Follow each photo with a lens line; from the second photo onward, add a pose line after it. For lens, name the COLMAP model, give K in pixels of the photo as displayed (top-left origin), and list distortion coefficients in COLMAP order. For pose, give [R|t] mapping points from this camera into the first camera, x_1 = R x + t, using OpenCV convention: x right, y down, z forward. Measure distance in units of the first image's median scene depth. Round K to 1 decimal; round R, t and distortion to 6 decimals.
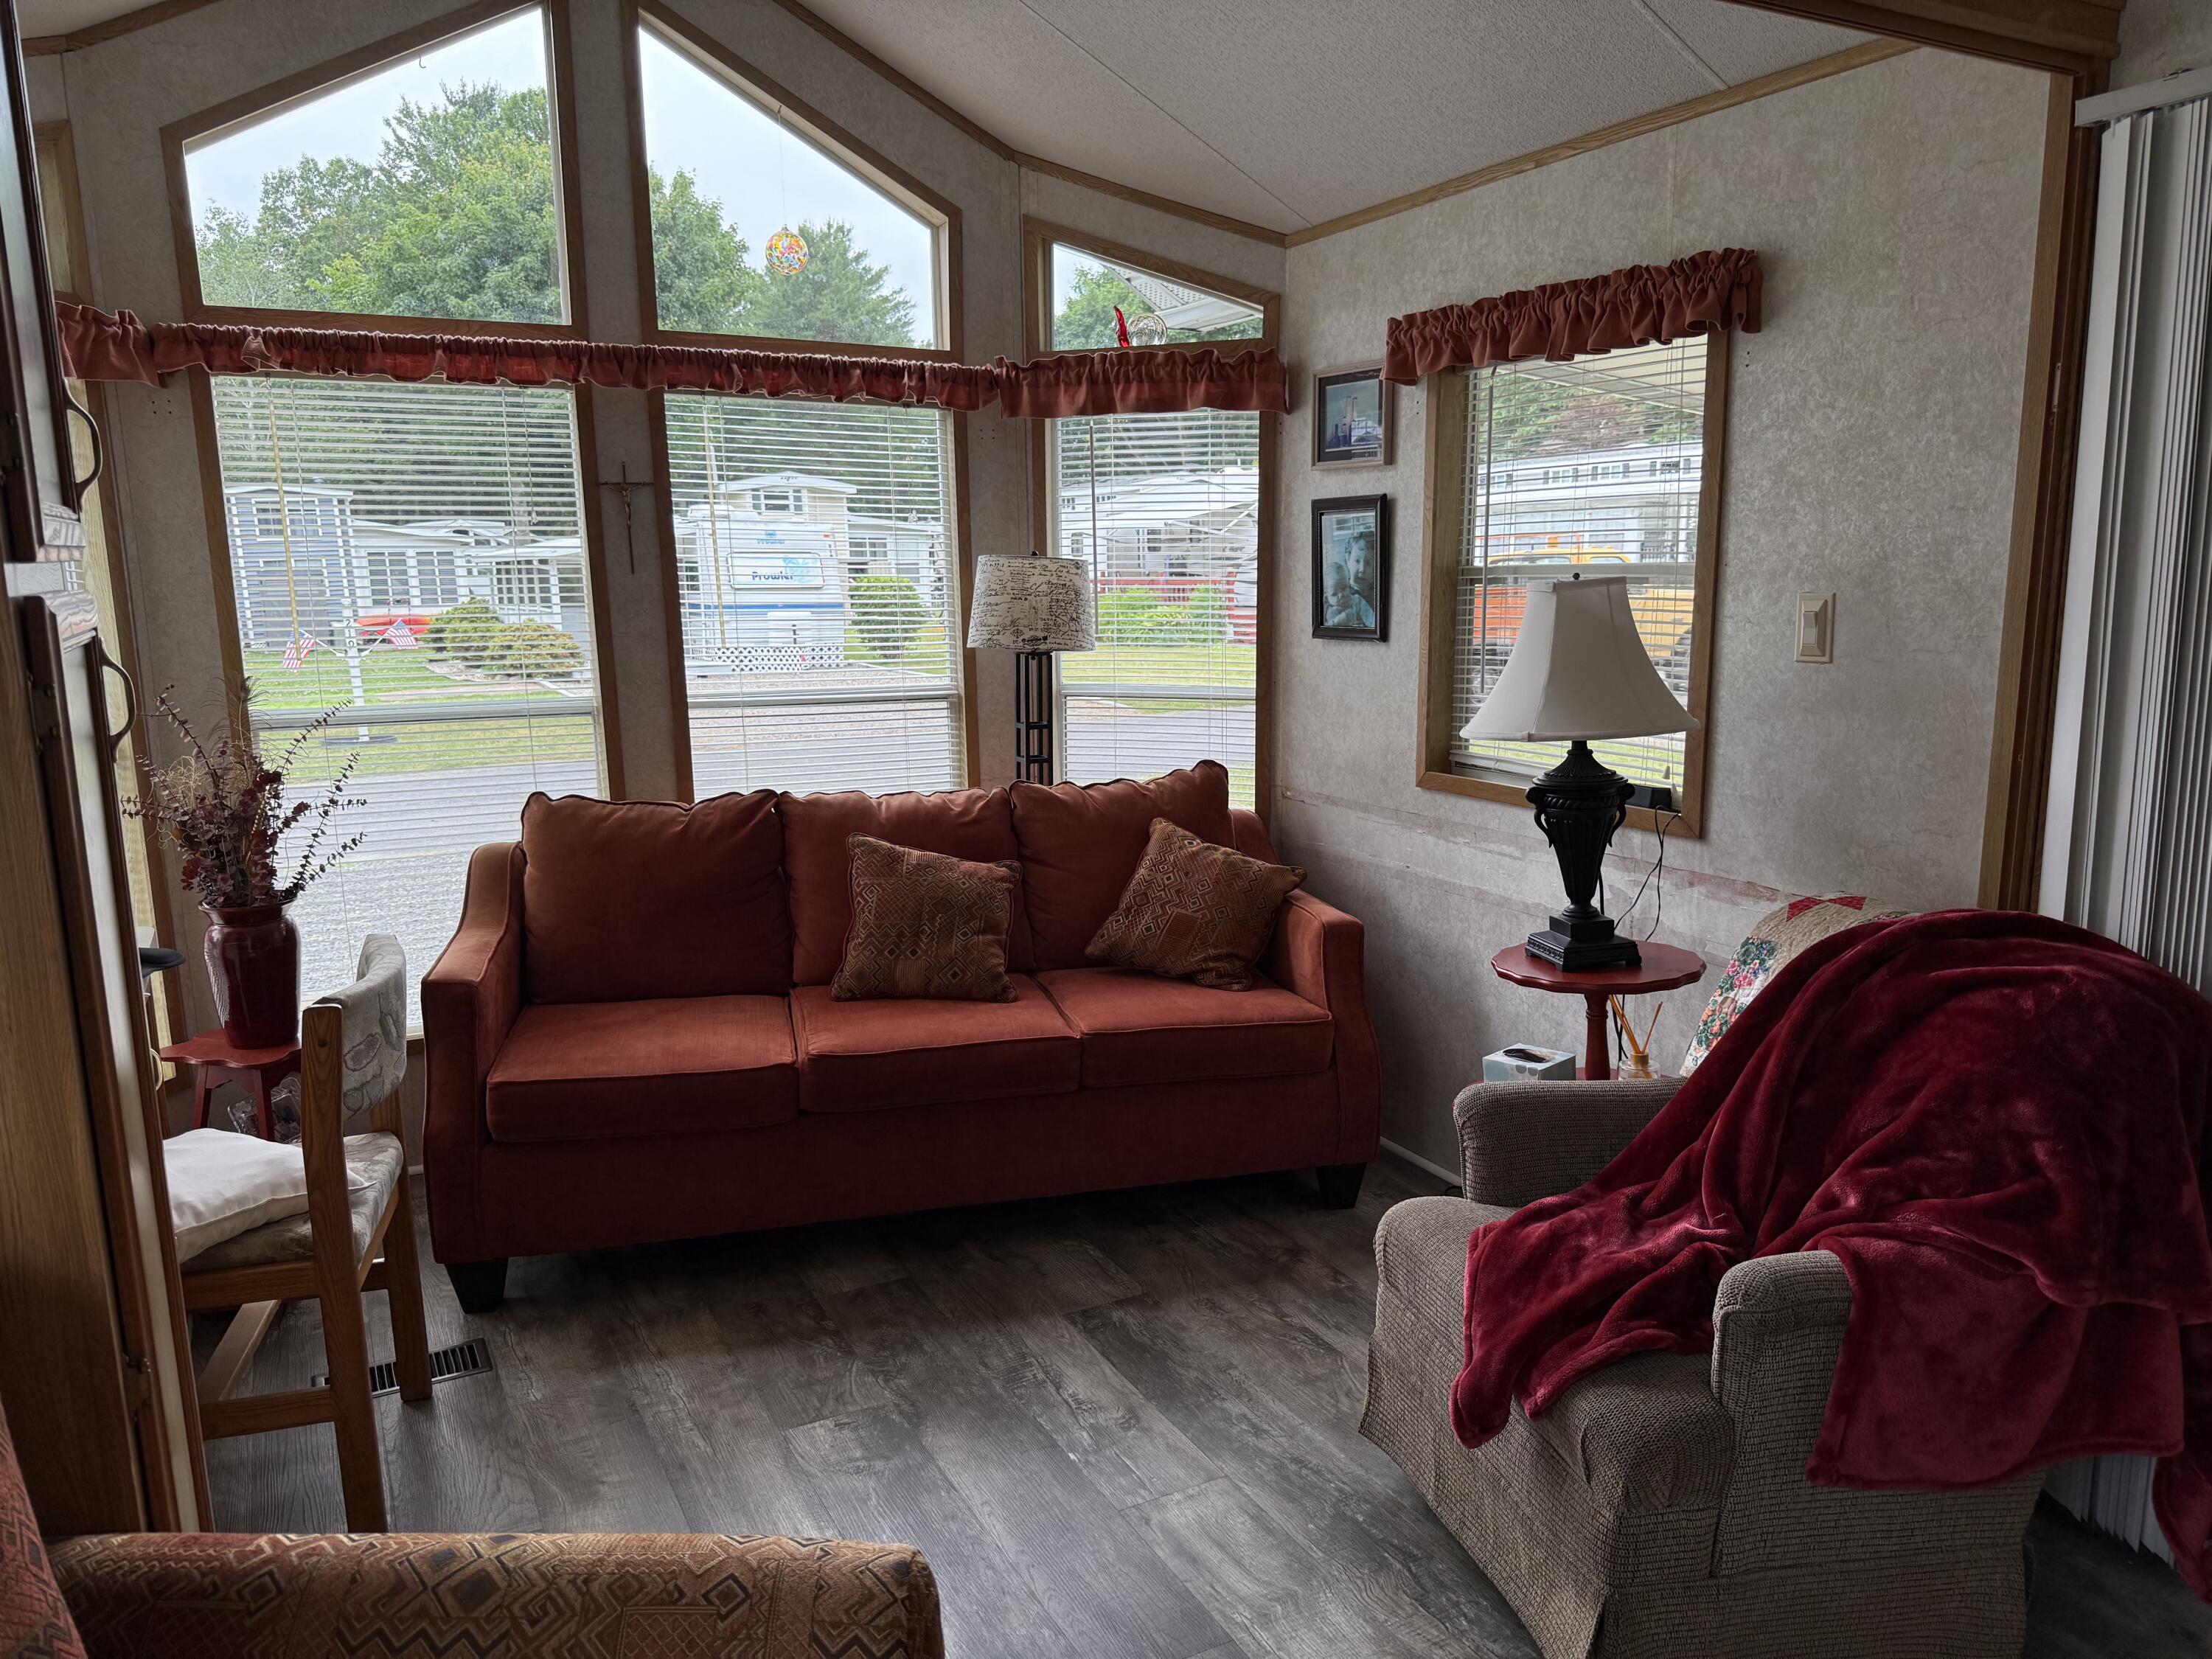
lens RADIAL K [[1497.4, 0, 1106.0], [0, 1497.4, 829.5], [0, 0, 1]] dist [0.062498, -0.053514]
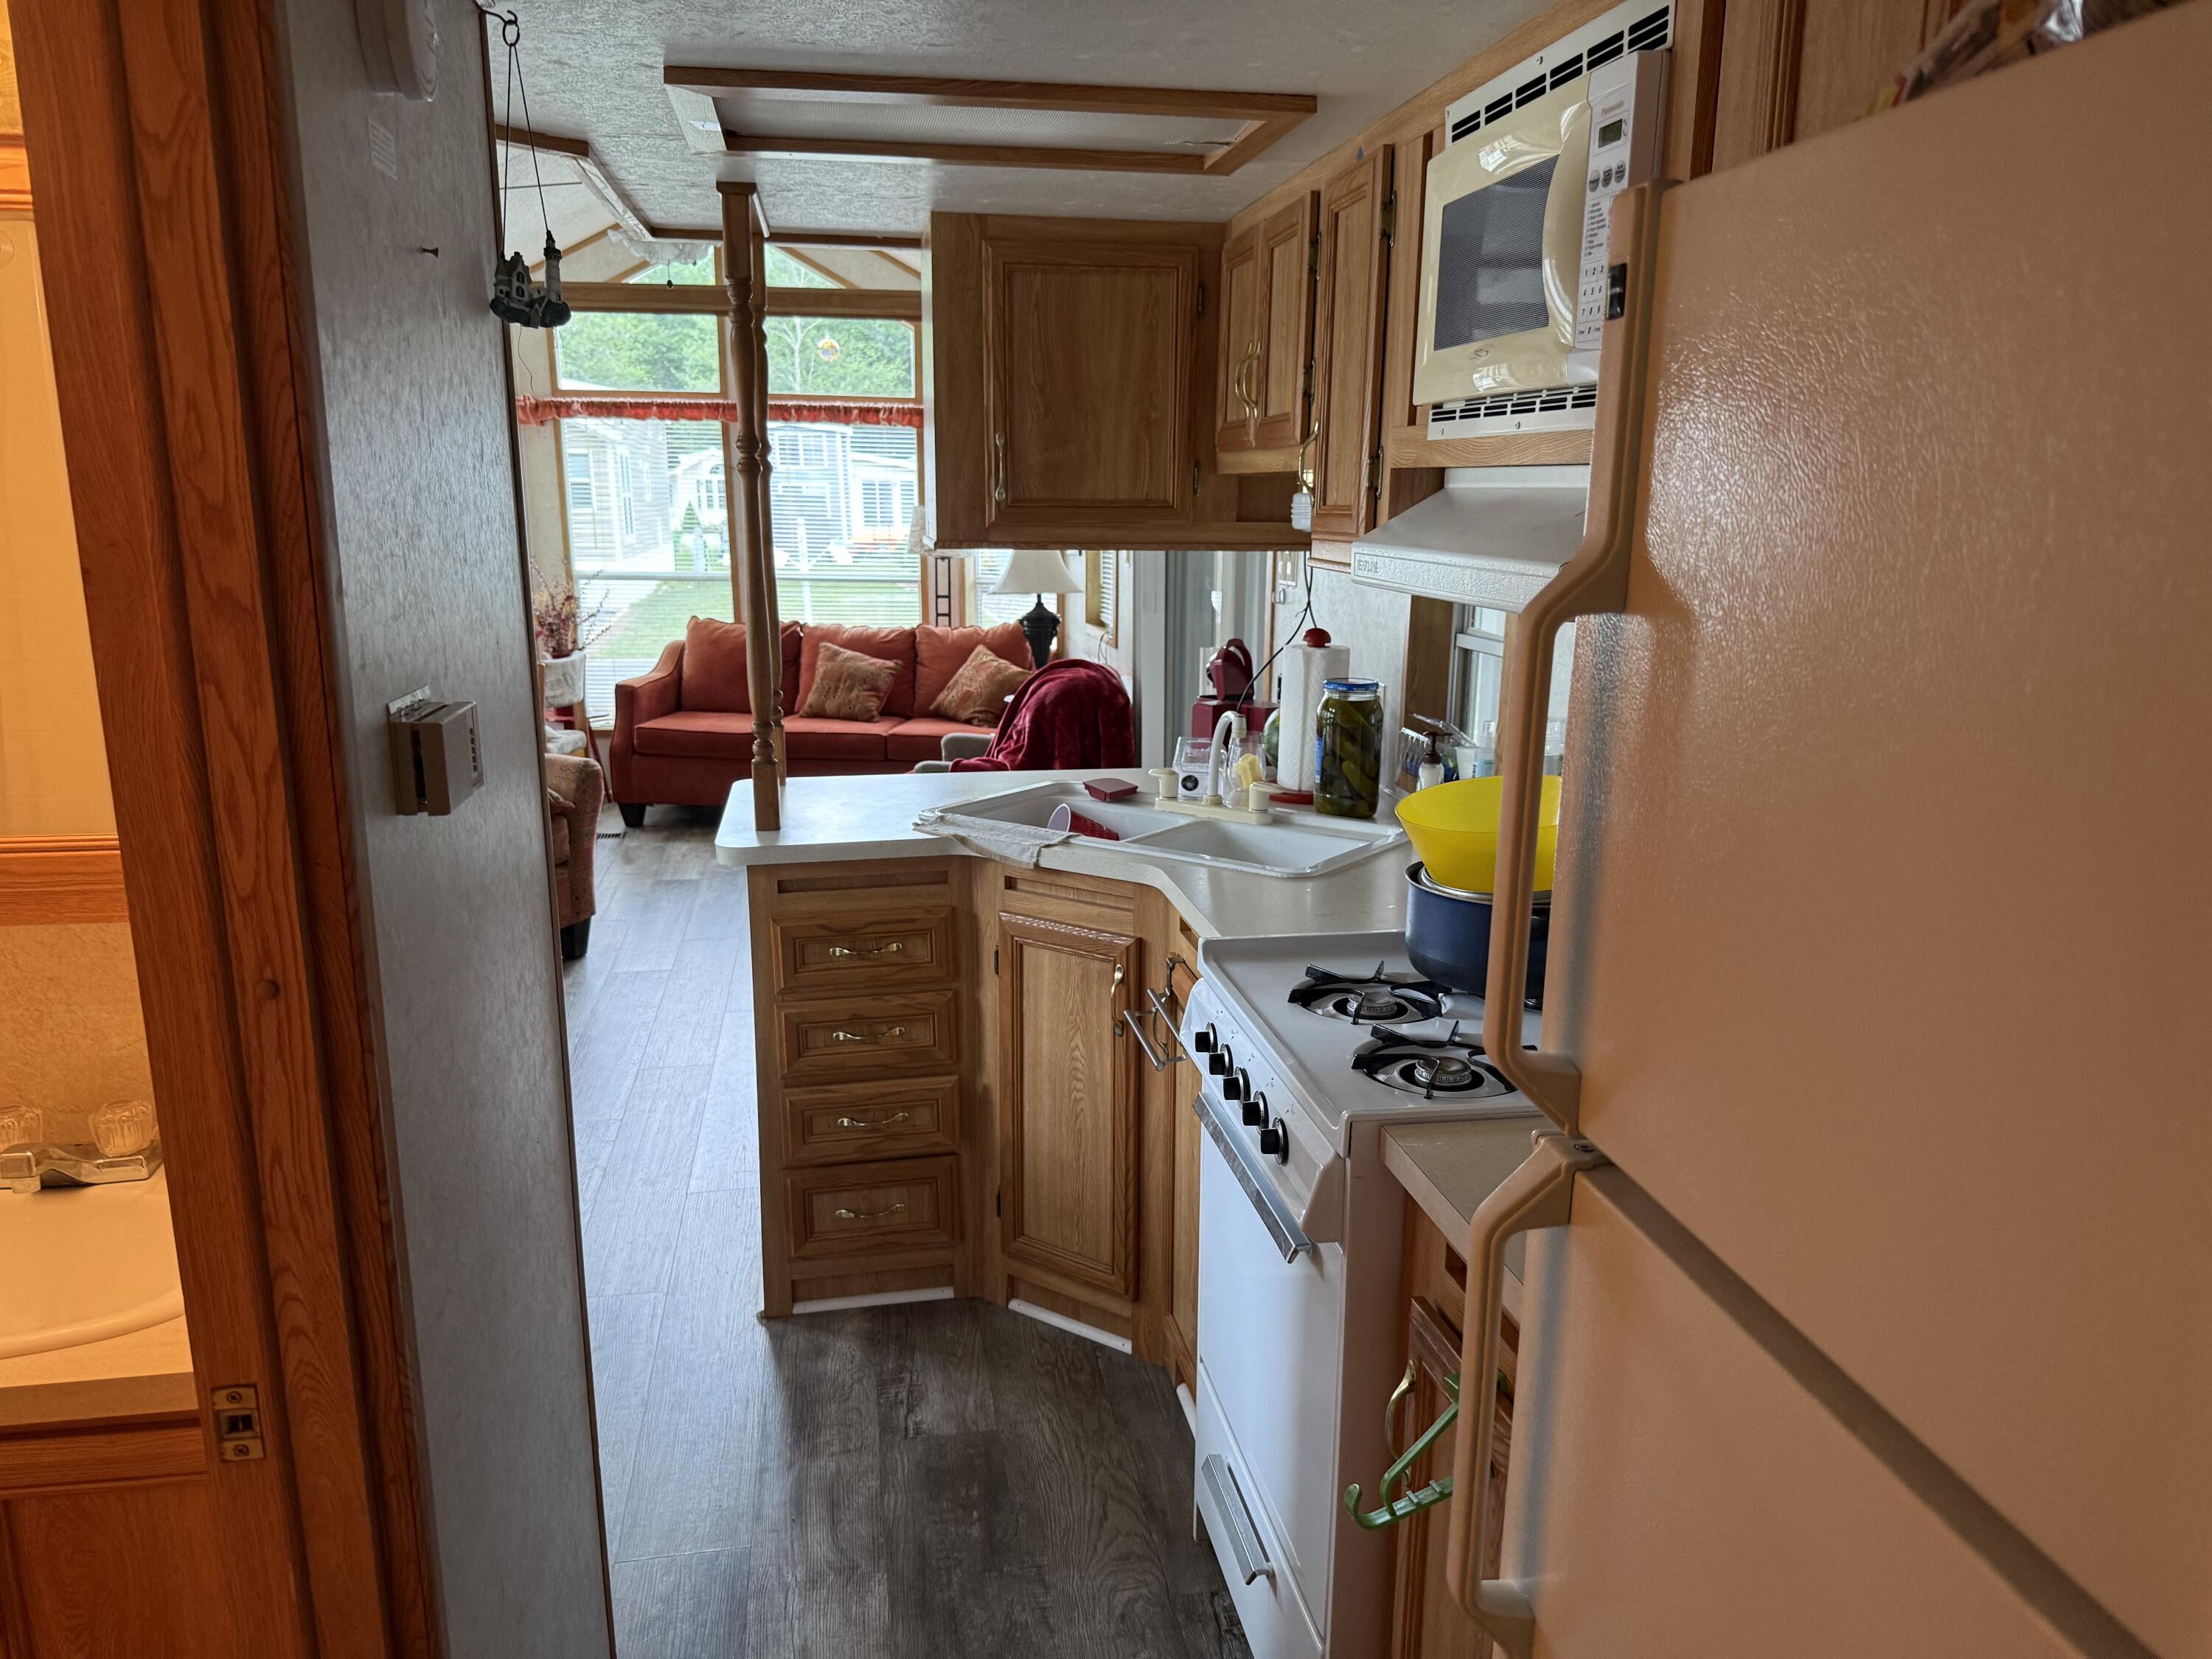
lens RADIAL K [[1555.5, 0, 1117.5], [0, 1555.5, 841.3], [0, 0, 1]] dist [0.066827, -0.099675]
pose [[0.956727, 0.082124, -0.279157, 0.855452], [-0.071728, 0.996303, 0.047272, 0.148344], [0.282008, -0.025203, 0.959081, -0.964771]]
